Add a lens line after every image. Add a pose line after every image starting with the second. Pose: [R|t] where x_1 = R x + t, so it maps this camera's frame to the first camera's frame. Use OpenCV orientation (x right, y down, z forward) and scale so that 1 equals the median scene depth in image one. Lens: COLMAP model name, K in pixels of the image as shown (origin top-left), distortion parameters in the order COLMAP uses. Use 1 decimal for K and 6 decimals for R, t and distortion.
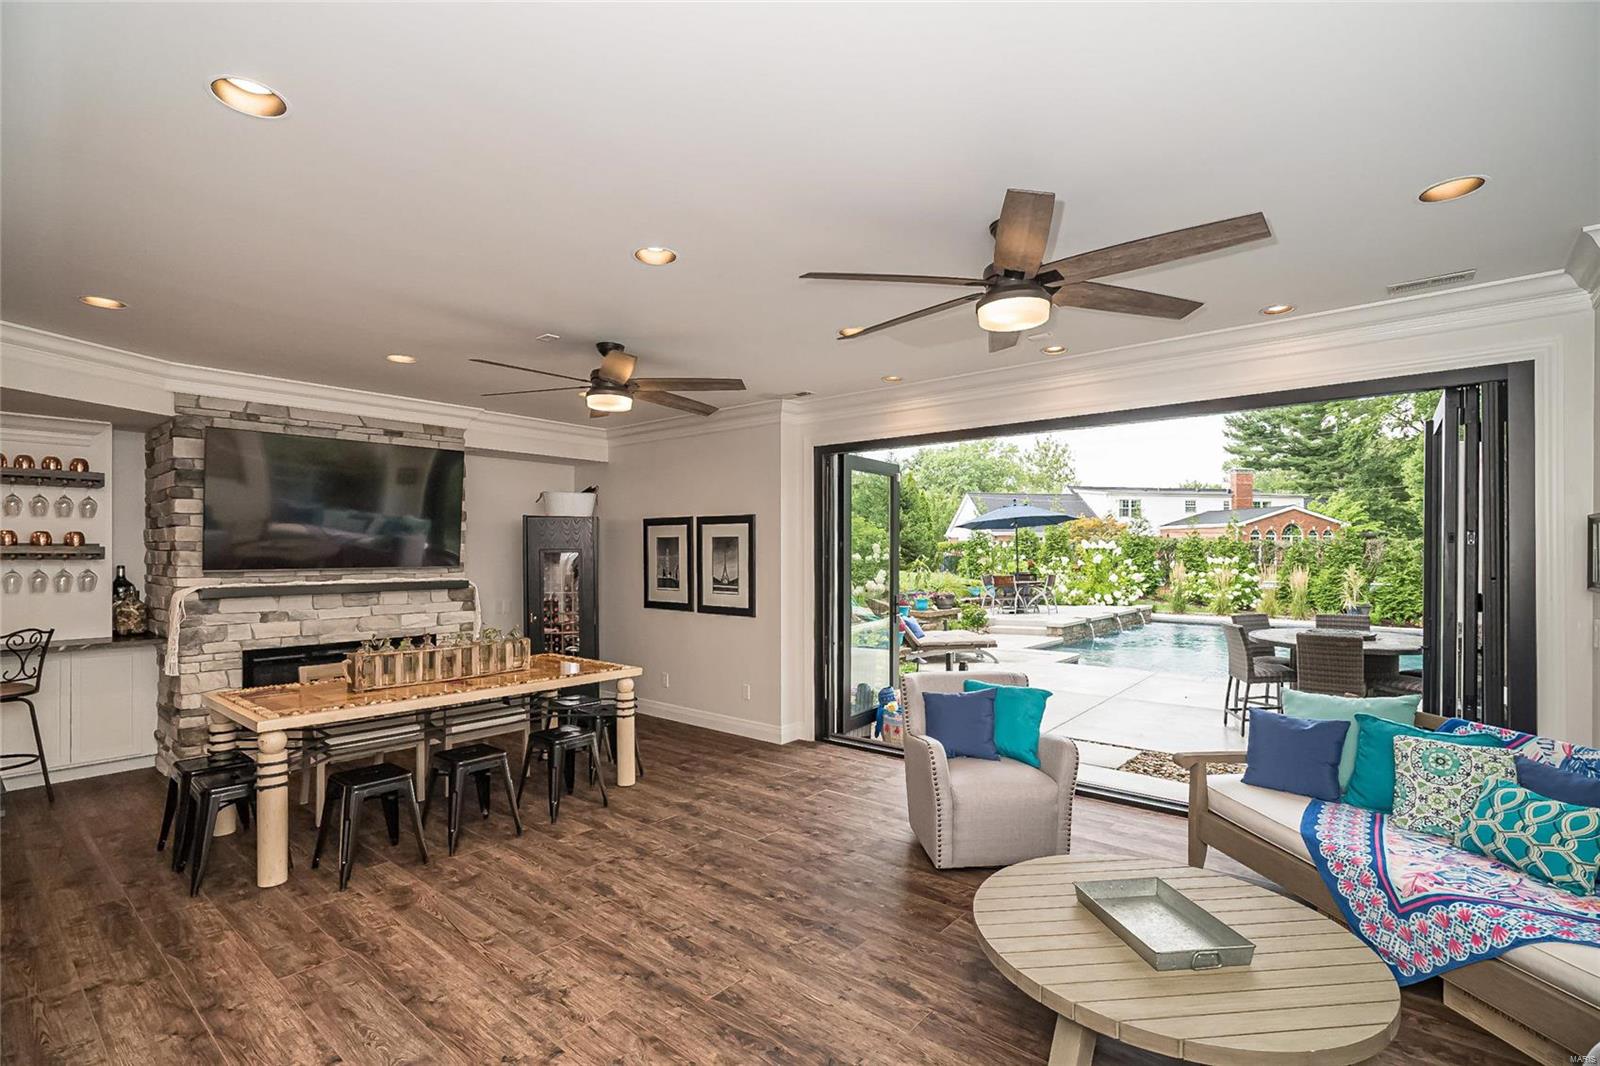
lens RADIAL K [[715.5, 0, 804.2], [0, 715.5, 552.1], [0, 0, 1]] dist [-0.003466, 0.000218]
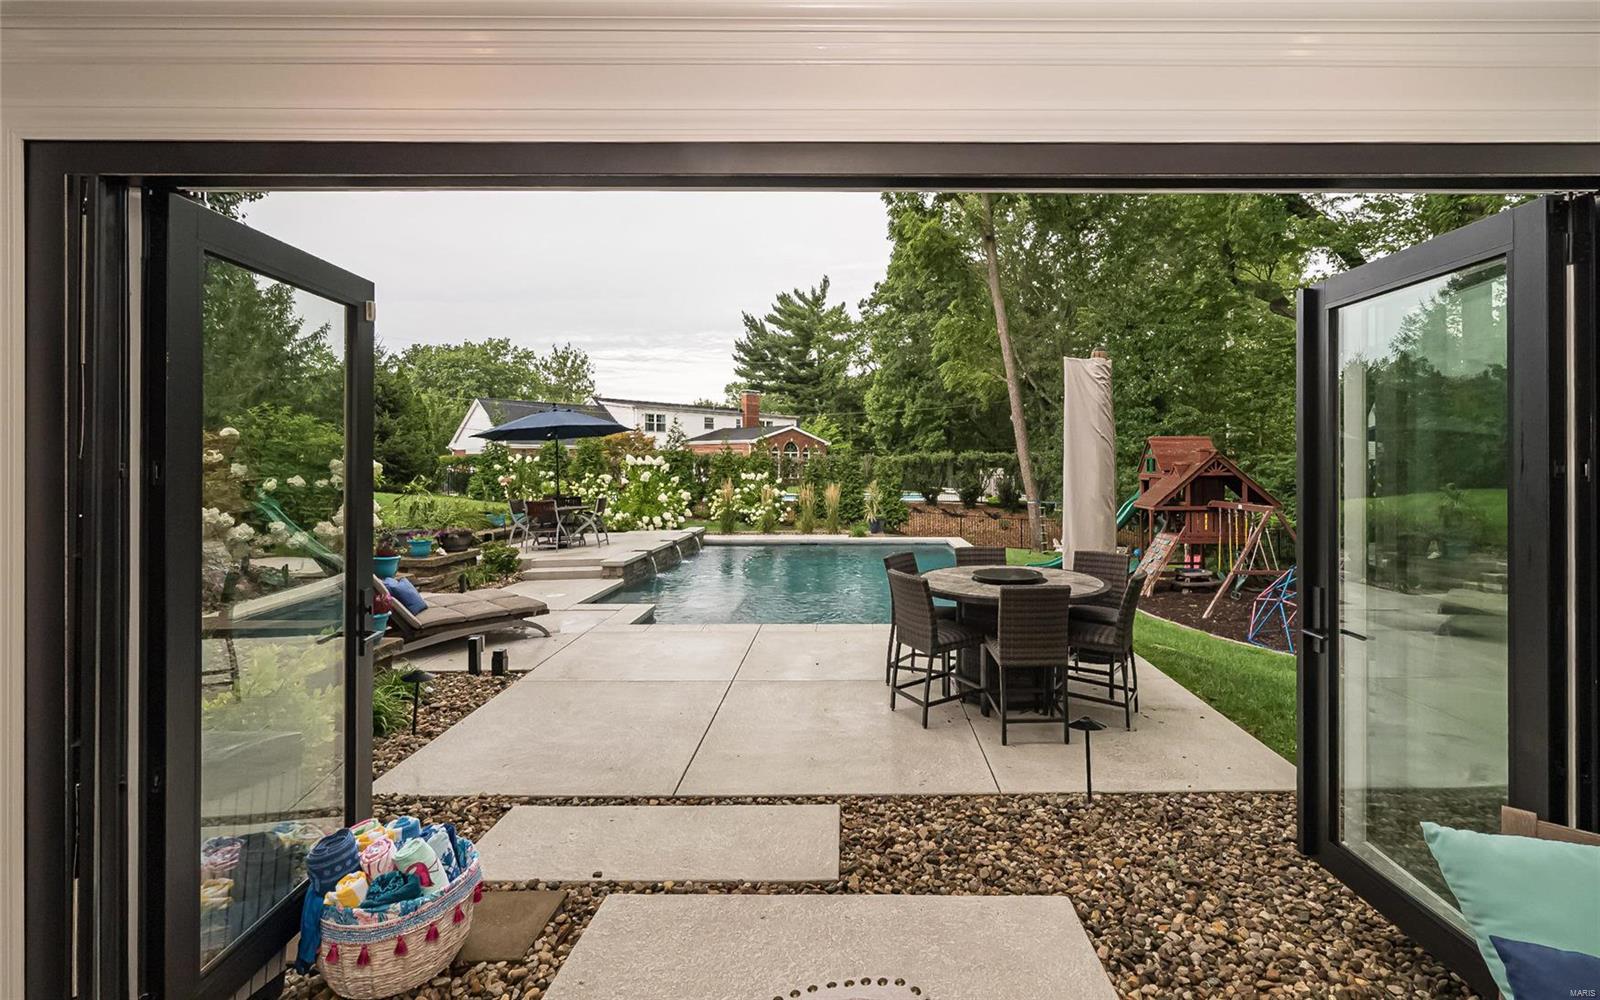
lens RADIAL K [[725.7, 0, 839.6], [0, 725.7, 462.6], [0, 0, 1]] dist [-0.000496, 0.000000]
pose [[0.769934, 0.001744, 0.638121, 0.037939], [0.001020, 0.999992, -0.003964, -0.006807], [-0.638123, 0.003703, 0.769926, 0.262906]]
